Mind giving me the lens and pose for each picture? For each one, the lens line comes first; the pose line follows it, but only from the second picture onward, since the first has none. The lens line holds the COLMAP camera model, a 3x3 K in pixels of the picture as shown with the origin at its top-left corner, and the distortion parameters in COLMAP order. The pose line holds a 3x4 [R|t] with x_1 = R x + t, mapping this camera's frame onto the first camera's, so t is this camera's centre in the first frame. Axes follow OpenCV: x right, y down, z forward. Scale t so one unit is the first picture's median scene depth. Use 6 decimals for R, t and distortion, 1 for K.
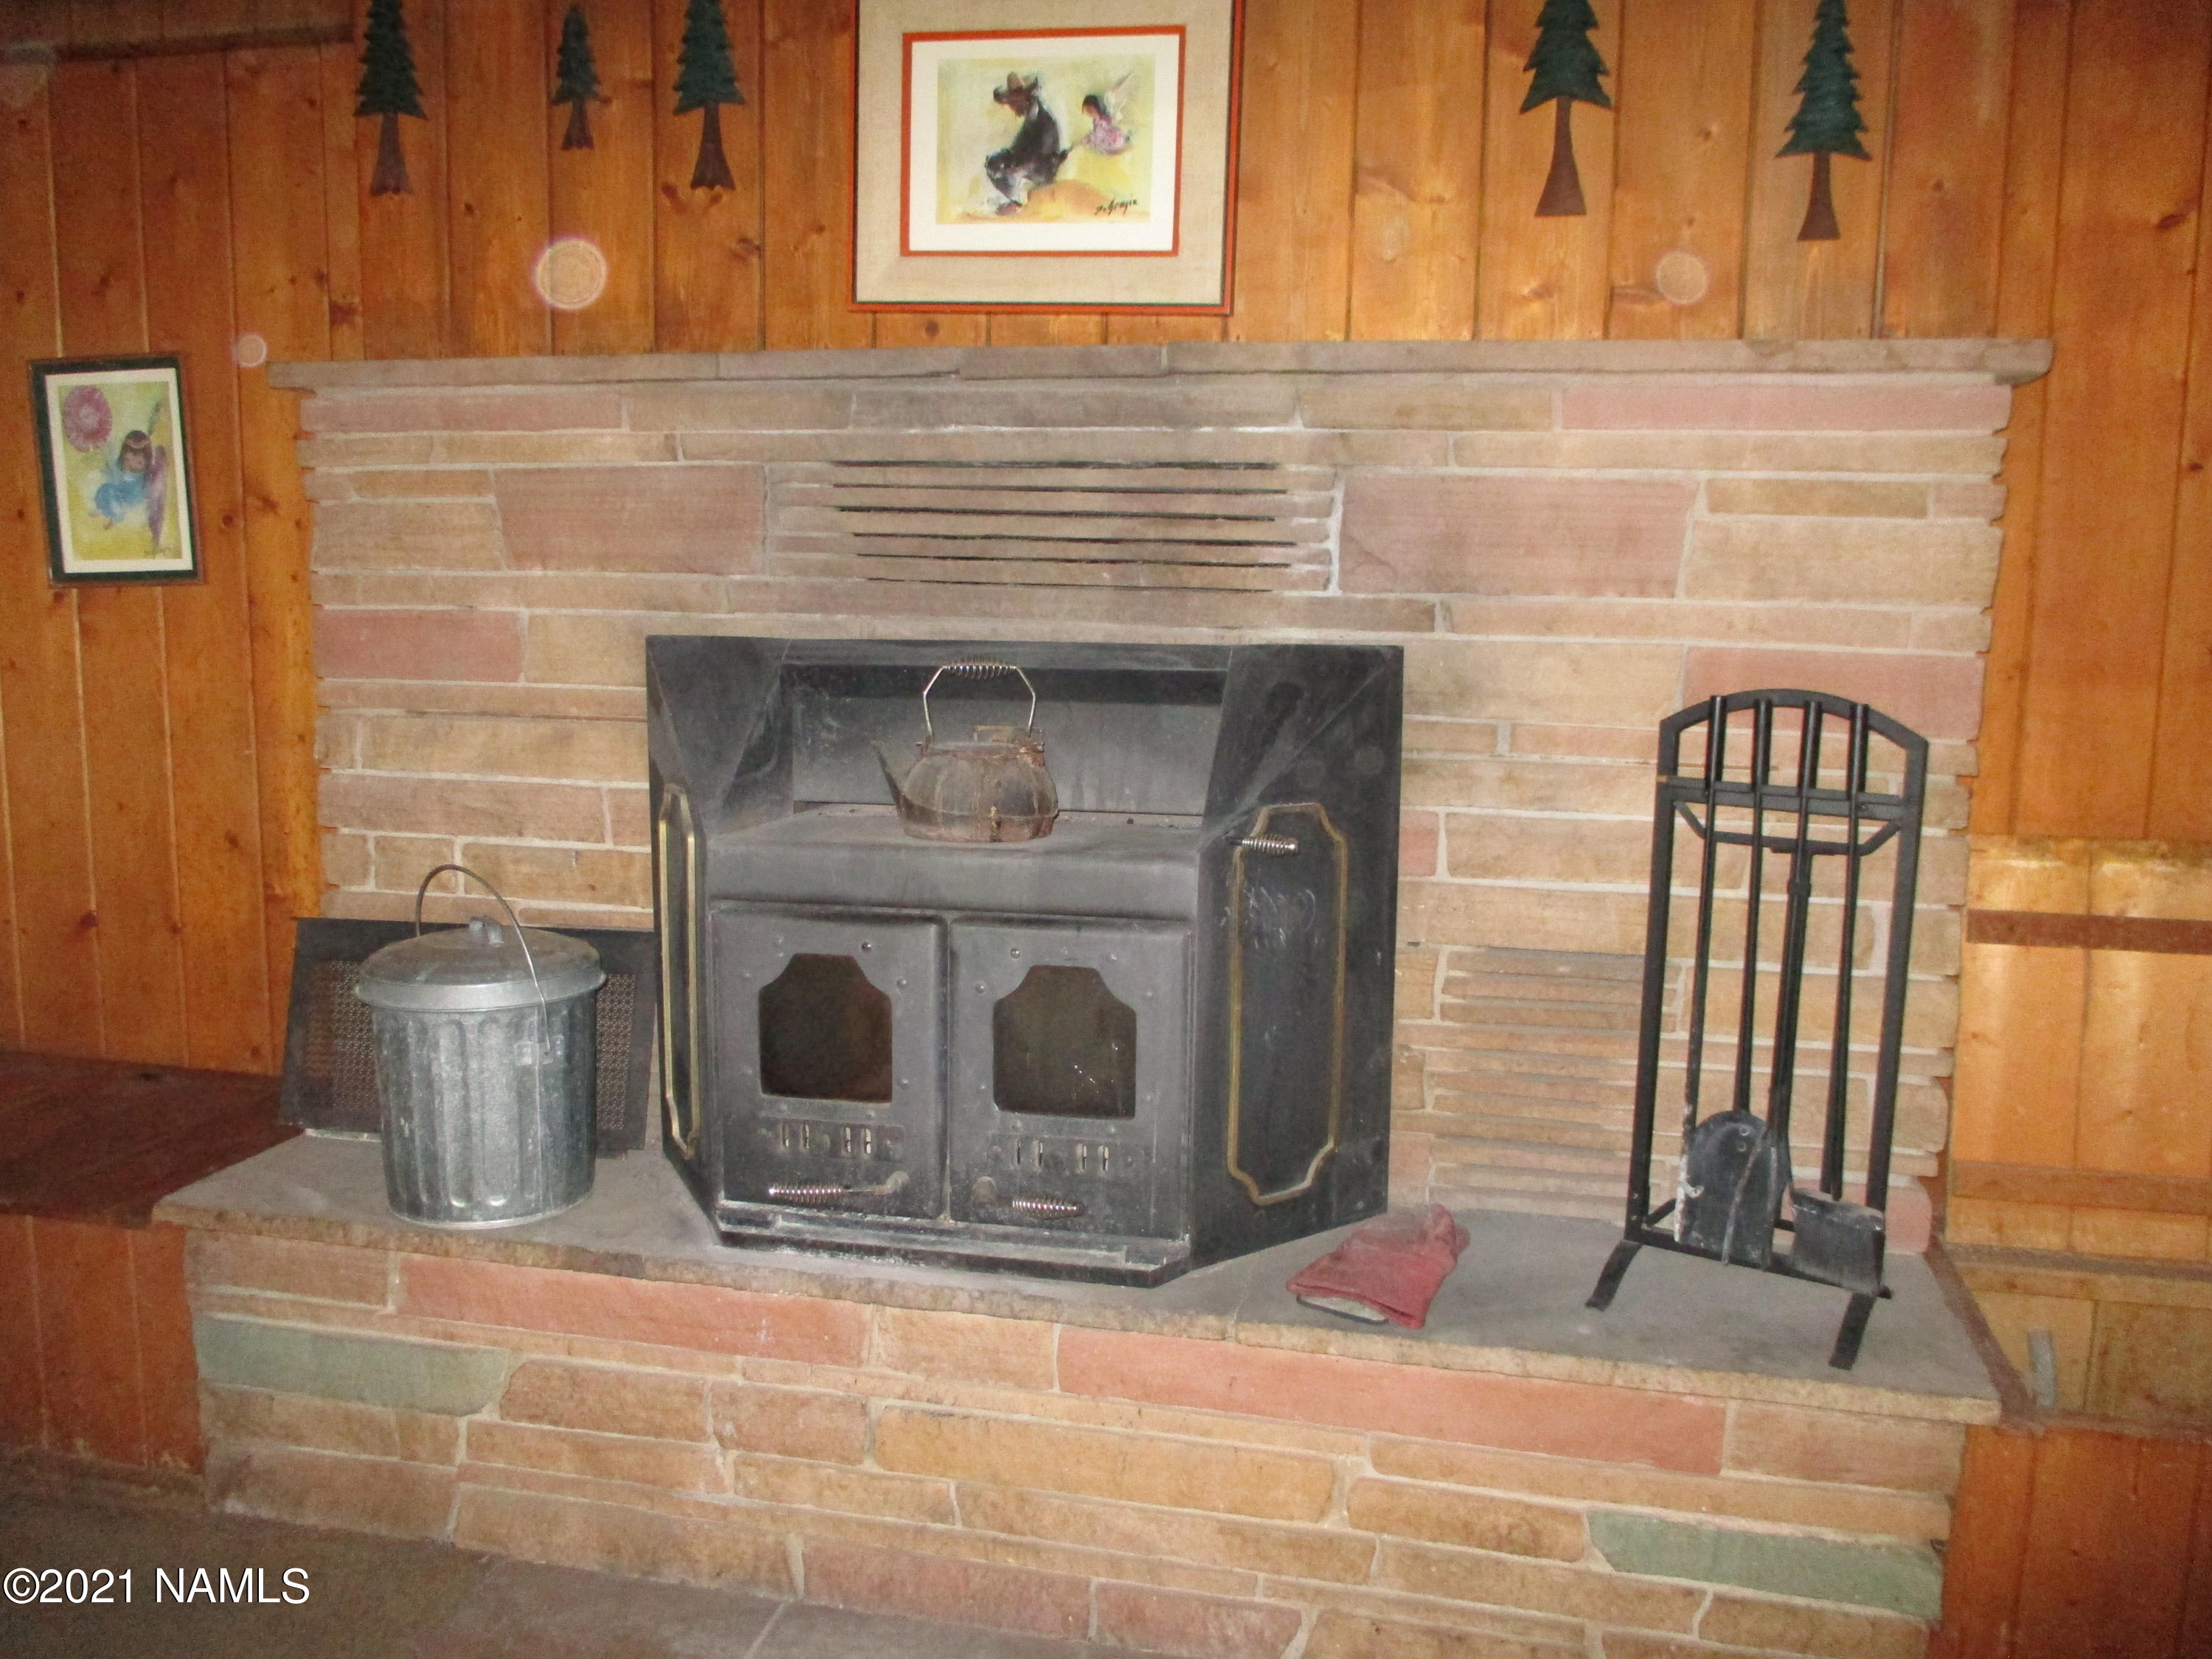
lens RADIAL K [[1815.1, 0, 1103.6], [0, 1815.1, 836.0], [0, 0, 1]] dist [-0.040864, 0.007422]
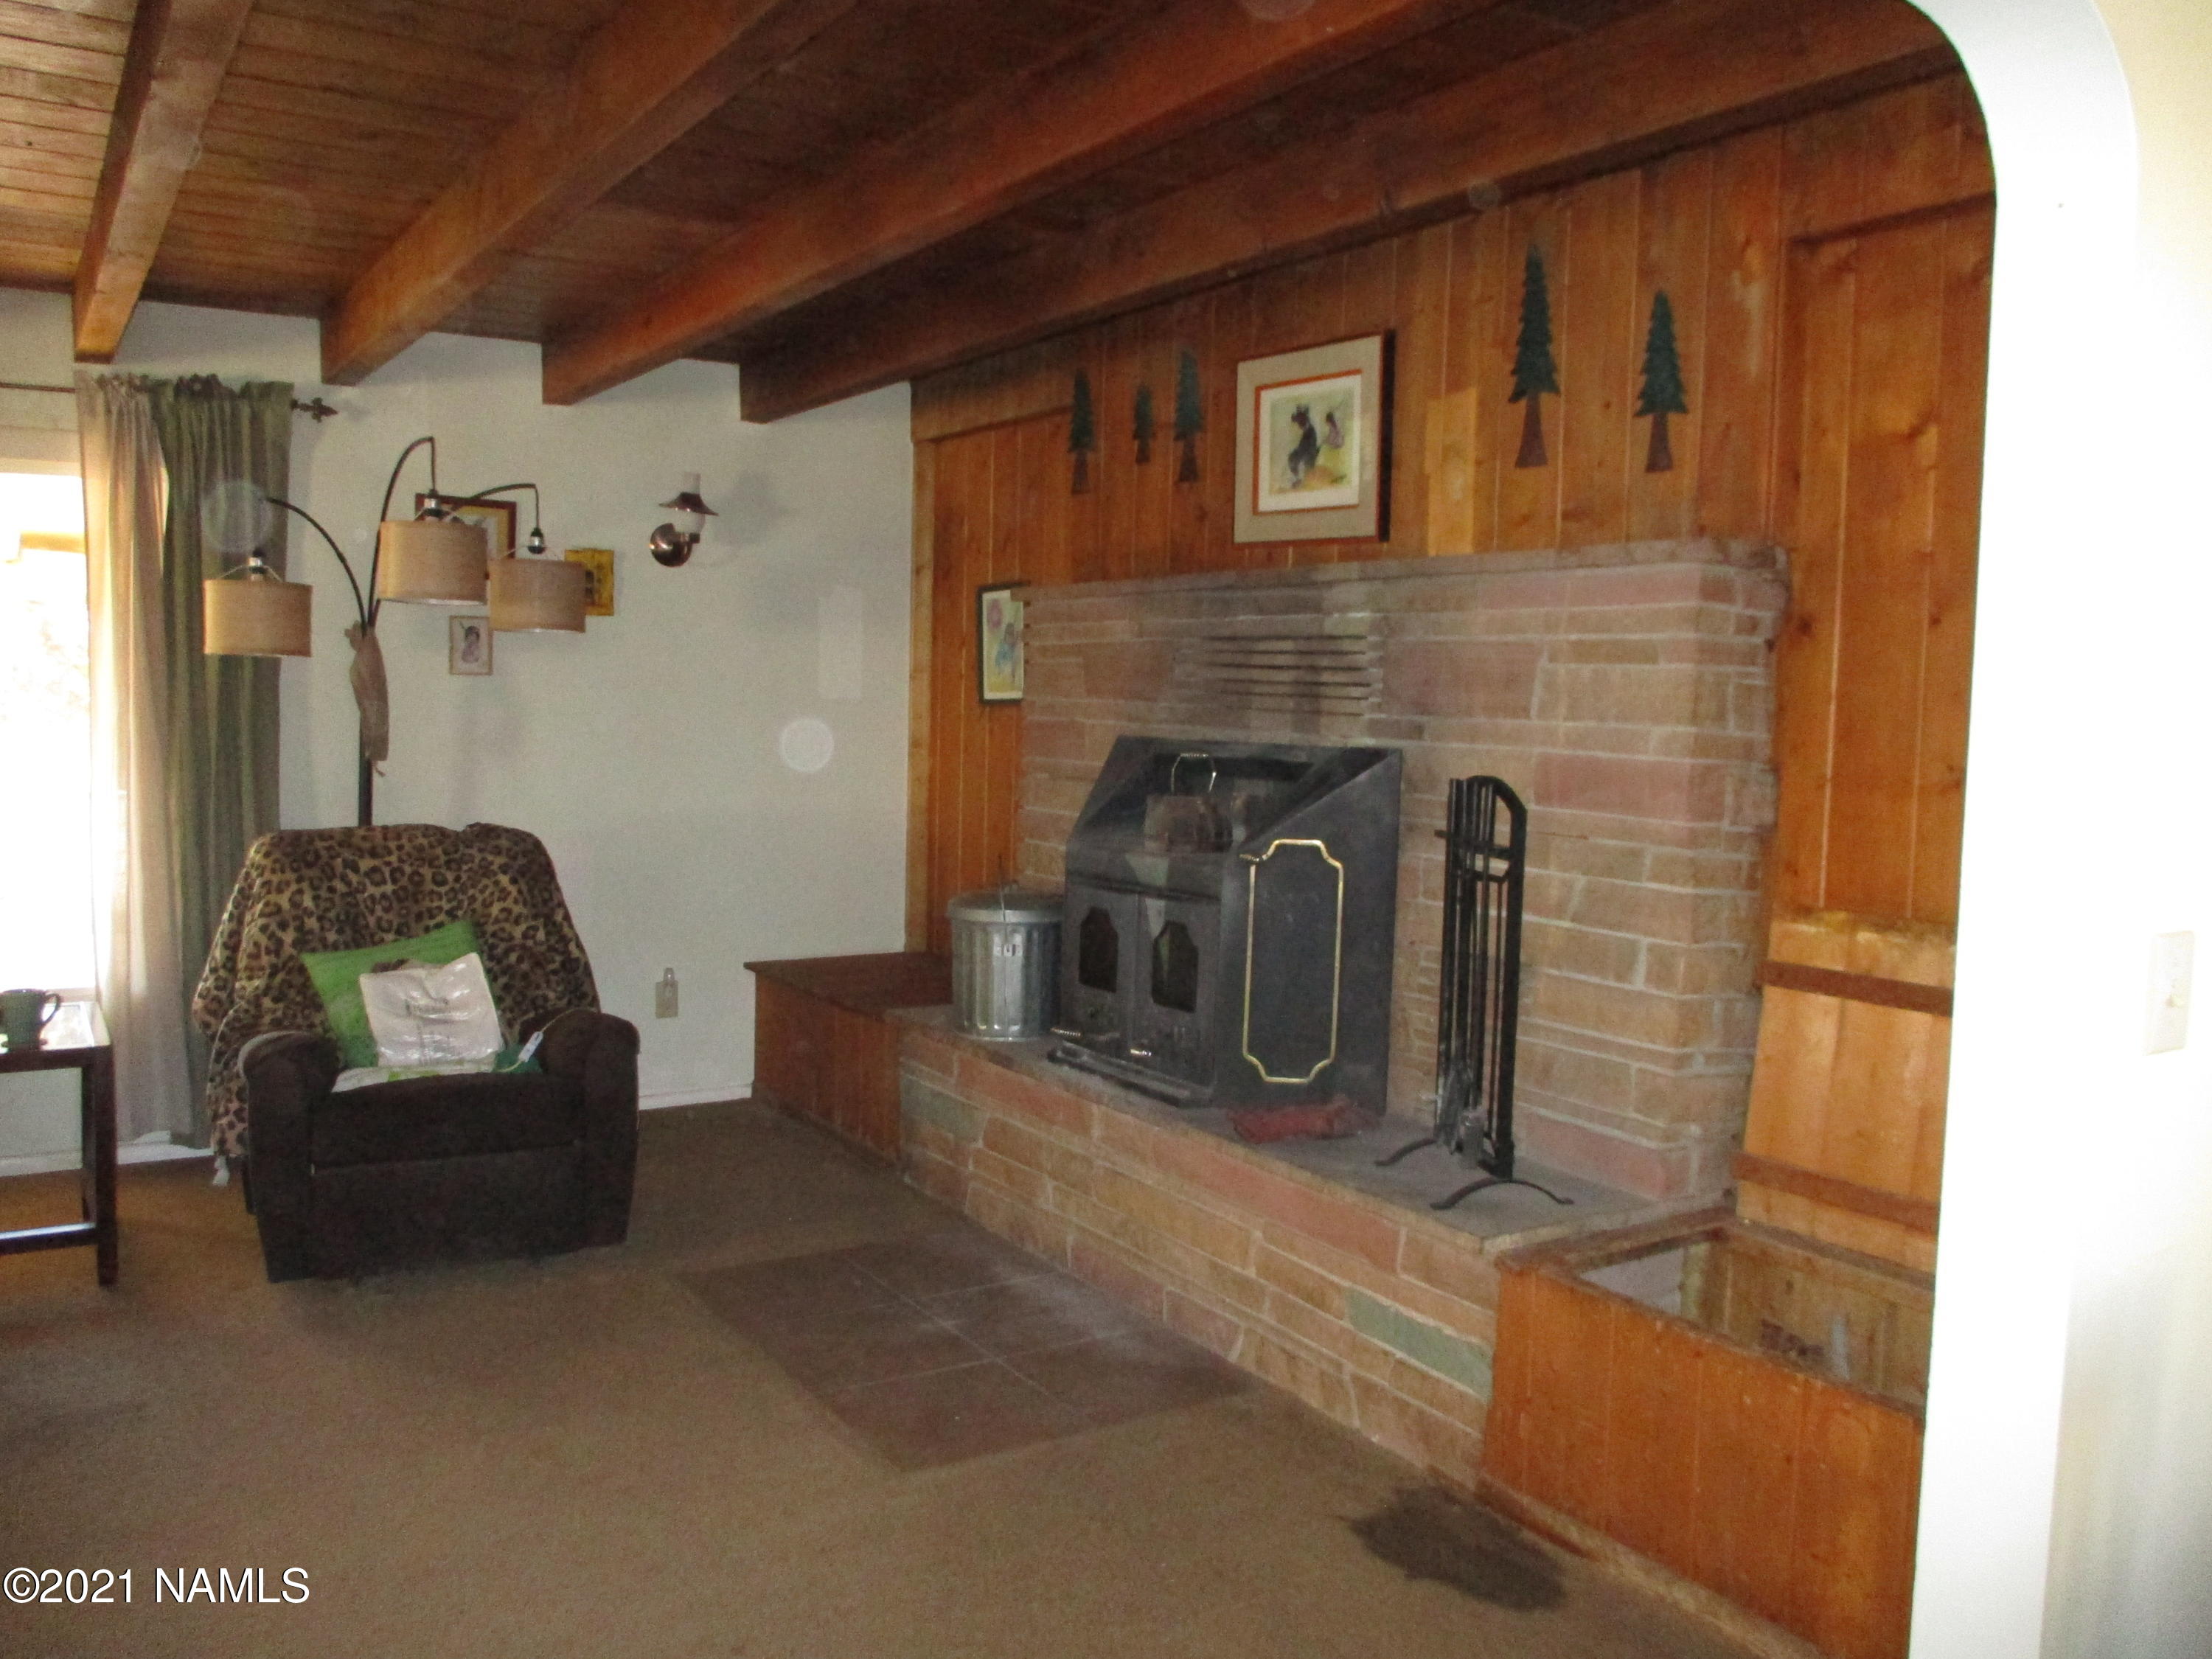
lens RADIAL K [[1815.1, 0, 1123.3], [0, 1815.1, 829.1], [0, 0, 1]] dist [-0.040864, 0.007422]
pose [[0.709430, 0.054540, -0.702663, 1.086426], [-0.111631, 0.993111, -0.035623, 0.046627], [0.695879, 0.103711, 0.710631, -0.275046]]
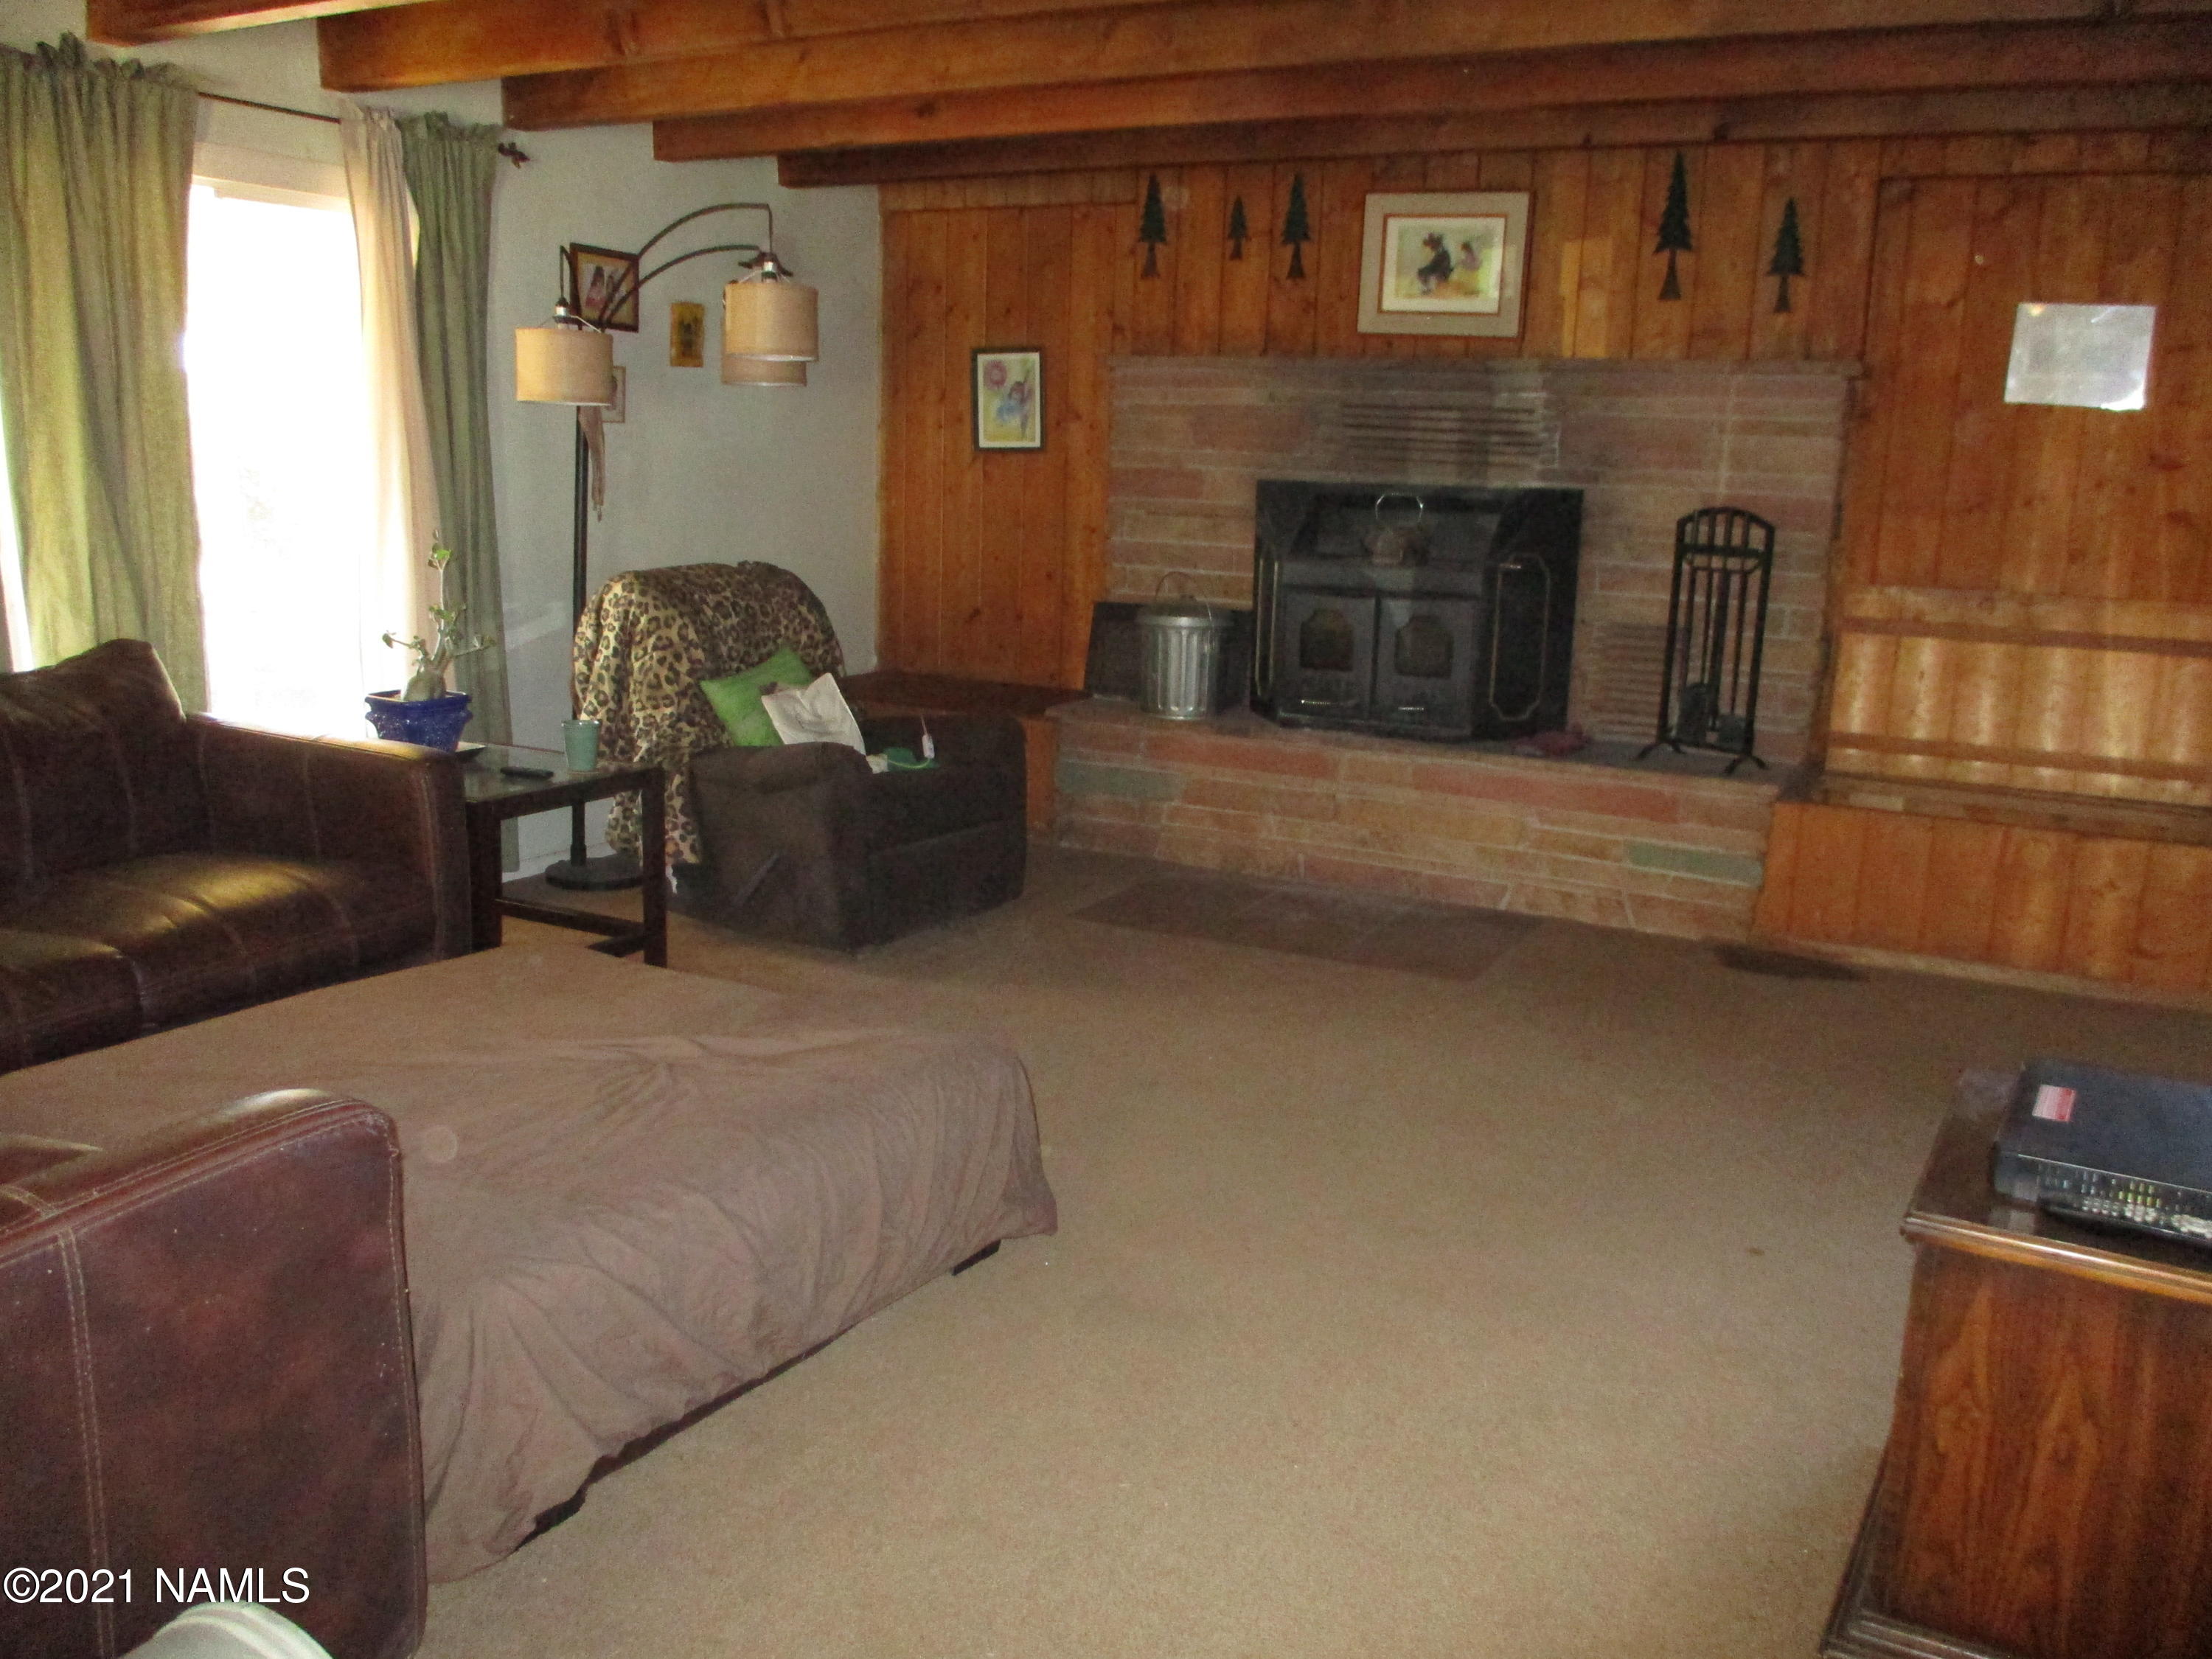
lens RADIAL K [[1815.1, 0, 1115.4], [0, 1815.1, 820.6], [0, 0, 1]] dist [-0.040864, 0.007422]
pose [[0.967141, 0.065164, -0.245748, 0.179459], [-0.052599, 0.996967, 0.057357, 0.213973], [0.248741, -0.042546, 0.967635, -1.392132]]
